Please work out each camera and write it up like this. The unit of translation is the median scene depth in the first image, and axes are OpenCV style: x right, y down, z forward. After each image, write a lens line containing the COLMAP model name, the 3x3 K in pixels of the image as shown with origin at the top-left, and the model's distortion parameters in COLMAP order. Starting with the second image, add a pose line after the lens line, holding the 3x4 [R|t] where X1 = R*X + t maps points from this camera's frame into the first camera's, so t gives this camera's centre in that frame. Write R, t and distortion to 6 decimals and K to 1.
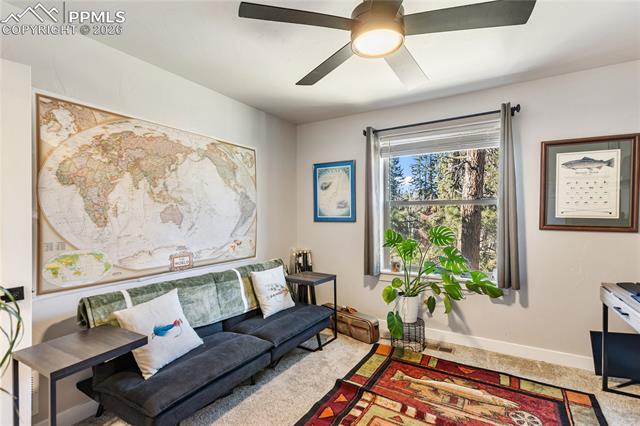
lens RADIAL K [[302.1, 0, 327.0], [0, 302.1, 219.4], [0, 0, 1]] dist [0.000493, -0.000214]
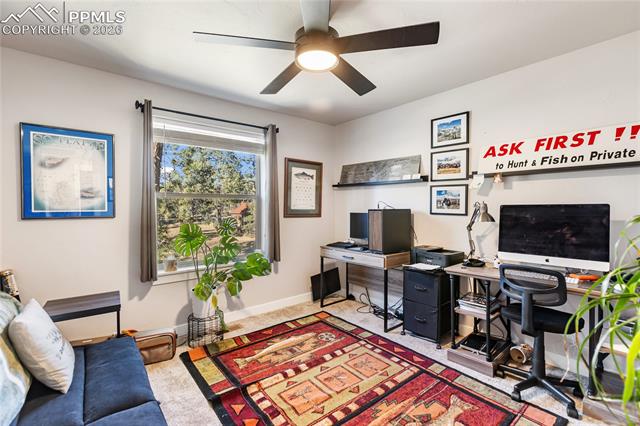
lens RADIAL K [[289.3, 0, 320.0], [0, 289.3, 213.0], [0, 0, 1]] dist [-0.001157, -0.000203]
pose [[0.329377, -0.021487, 0.943954, -0.572308], [0.015842, 0.999726, 0.017229, -0.008983], [-0.944066, 0.009279, 0.329627, 0.389242]]
